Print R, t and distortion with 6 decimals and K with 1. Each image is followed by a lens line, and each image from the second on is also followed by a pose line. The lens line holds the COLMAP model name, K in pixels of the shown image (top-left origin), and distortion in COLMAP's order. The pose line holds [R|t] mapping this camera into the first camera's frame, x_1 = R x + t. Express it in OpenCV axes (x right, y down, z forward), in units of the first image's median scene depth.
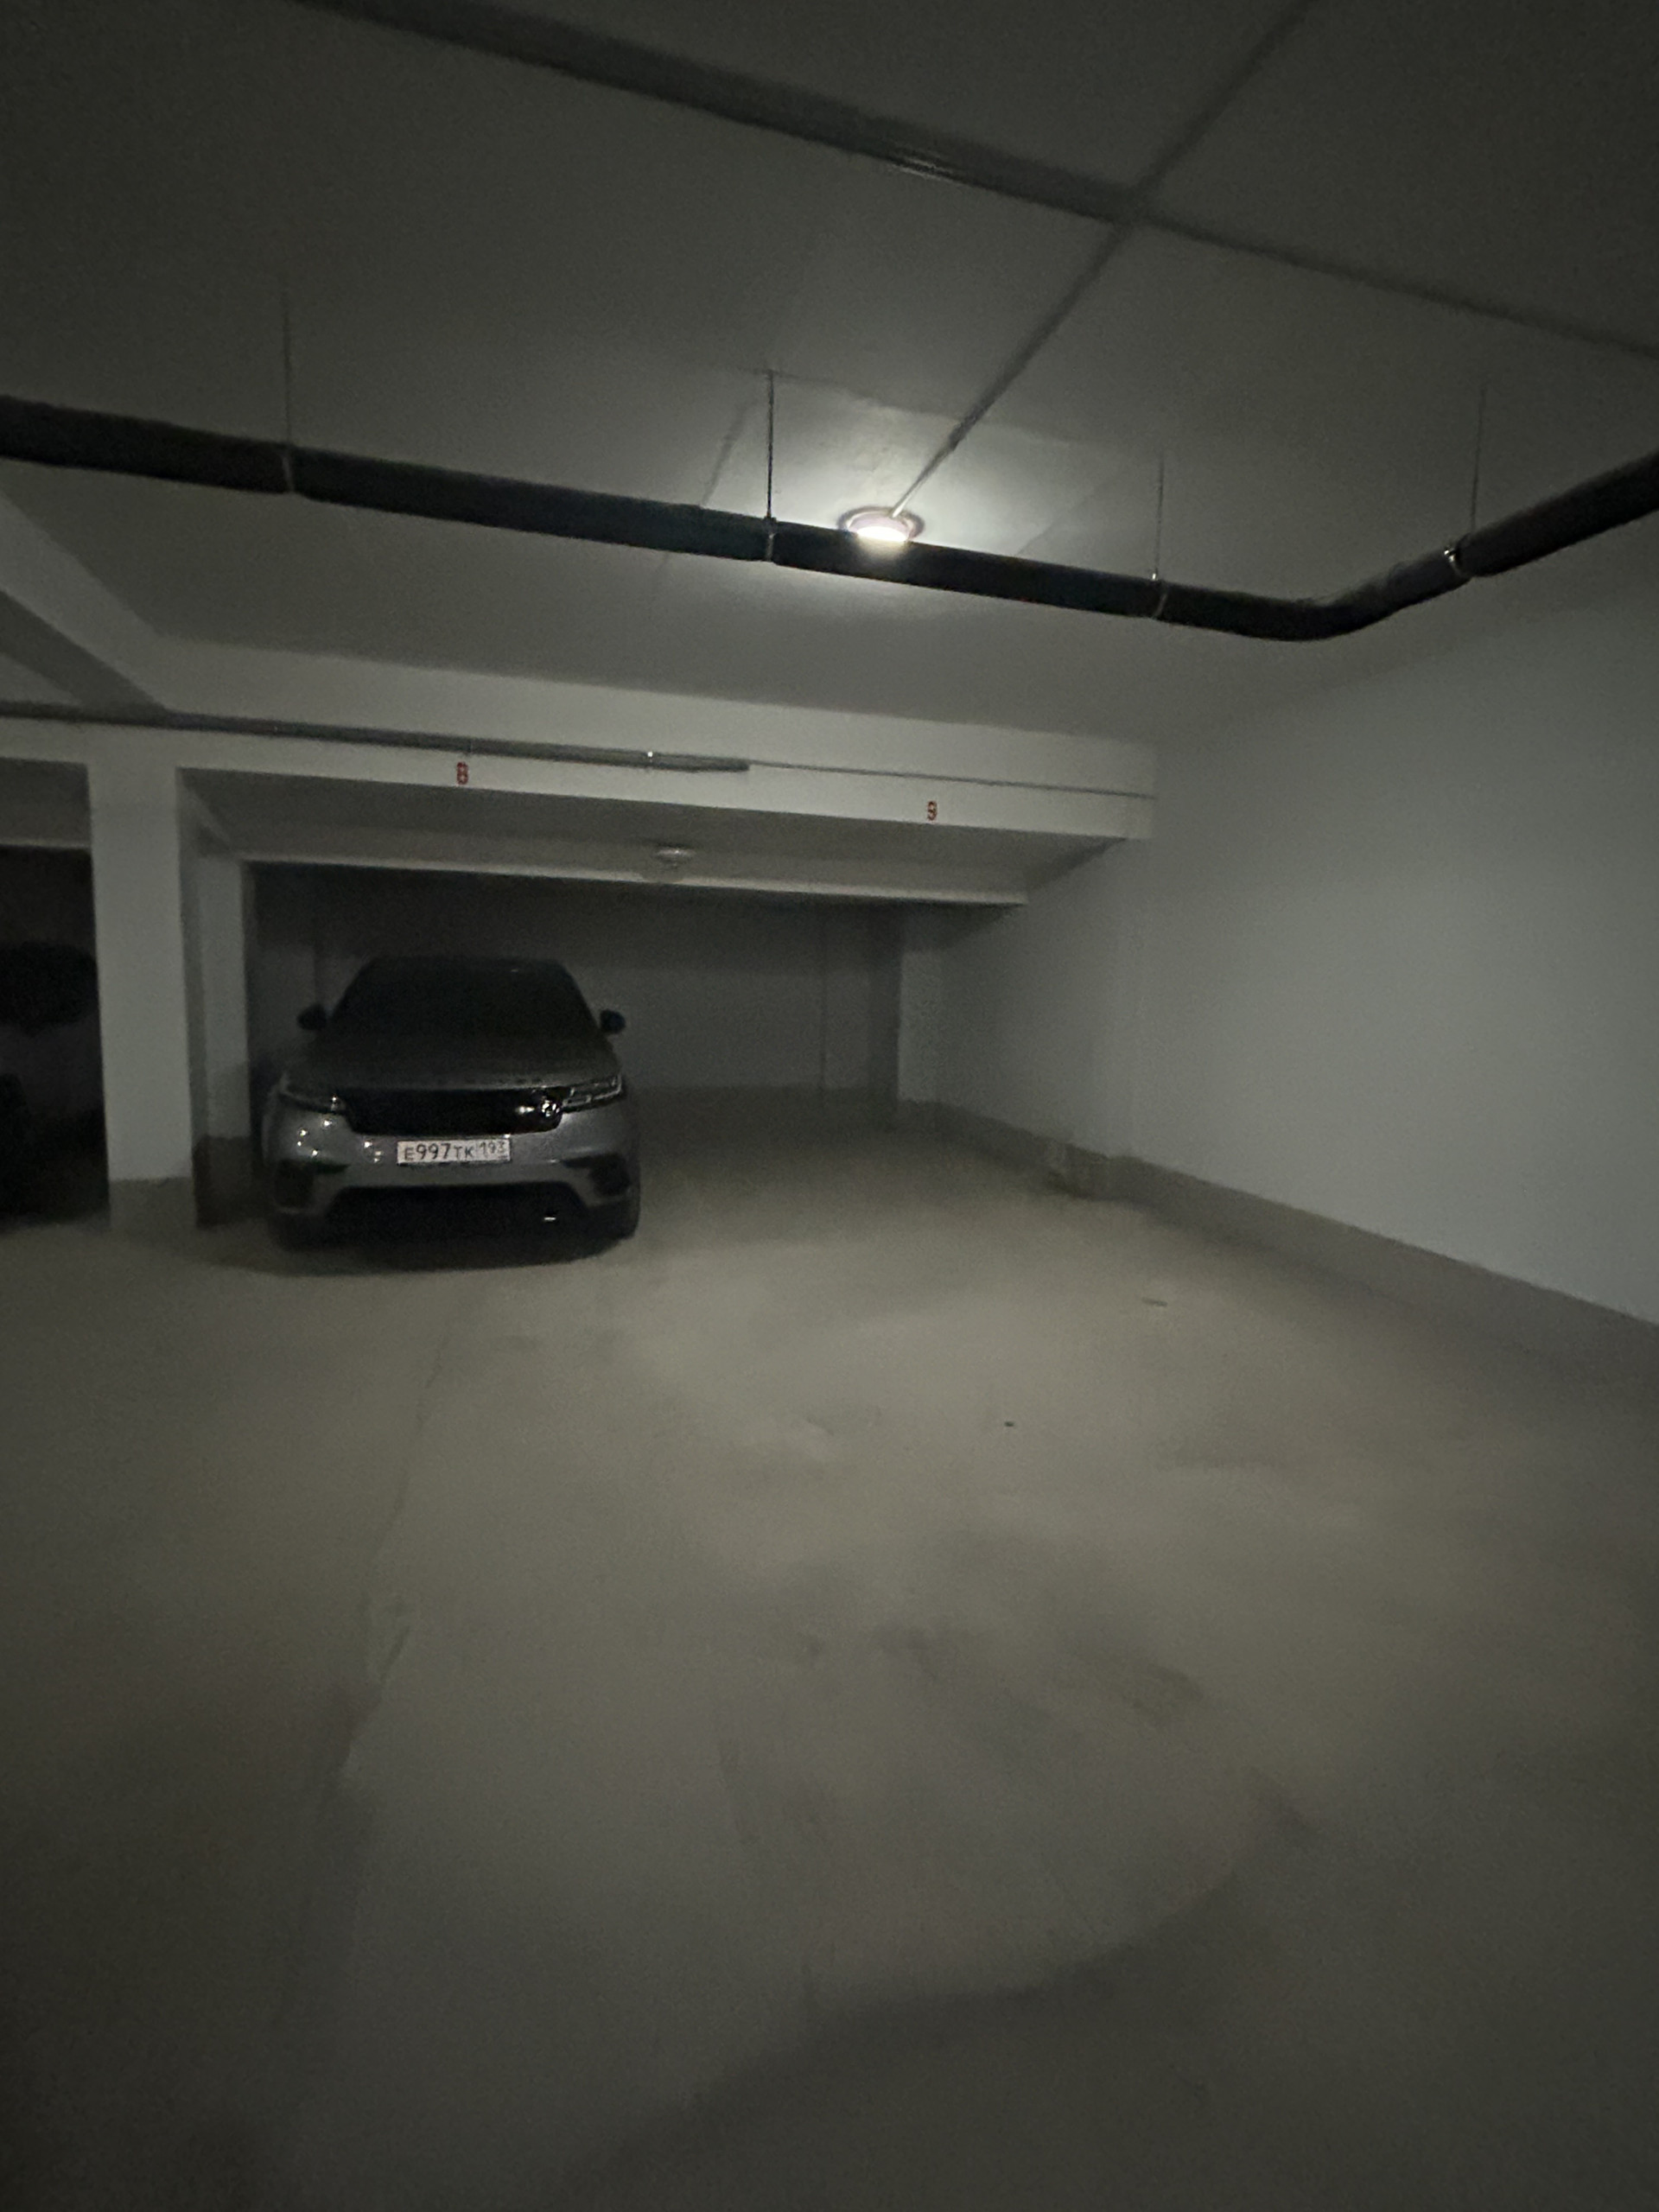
lens RADIAL K [[1037.5, 0, 832.7], [0, 1037.5, 1093.5], [0, 0, 1]] dist [-0.001489, -0.000012]
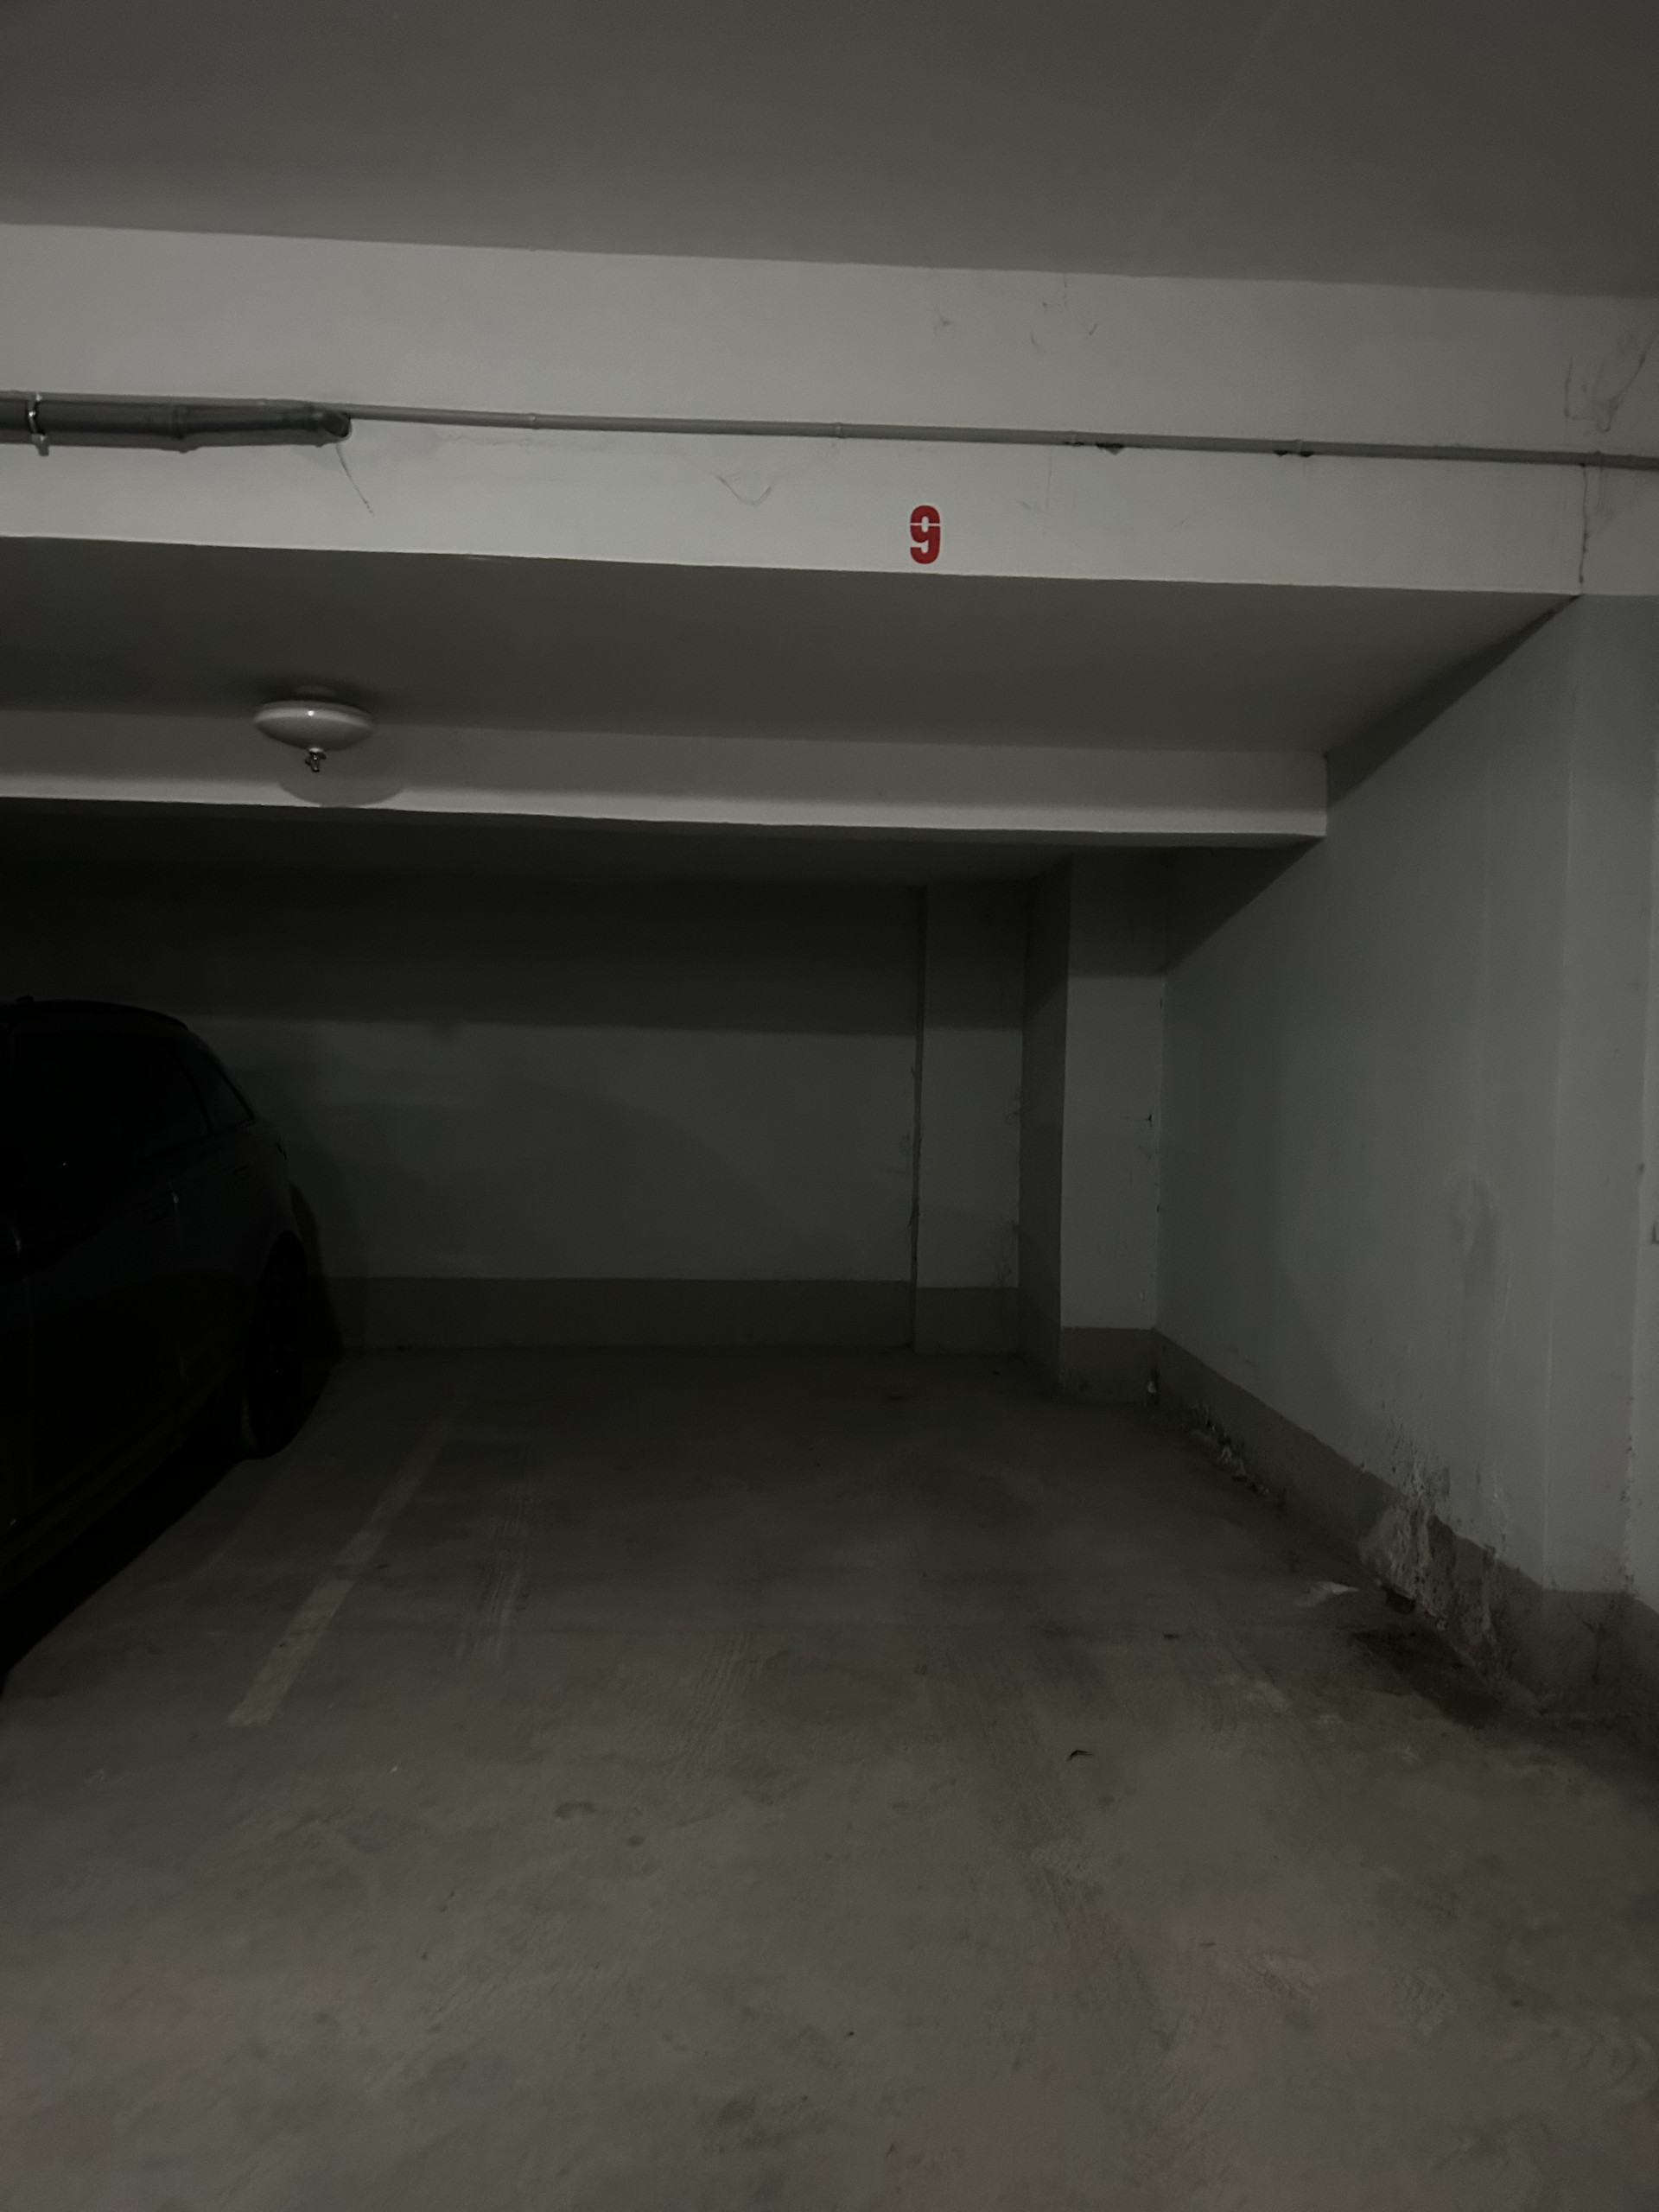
lens RADIAL K [[1664.9, 0, 829.4], [0, 1664.9, 1117.6], [0, 0, 1]] dist [0.030040, -0.000629]
pose [[0.975412, 0.002817, -0.220371, 0.158713], [-0.015920, 0.998207, -0.057706, -0.050189], [0.219814, 0.059795, 0.973708, 0.425780]]
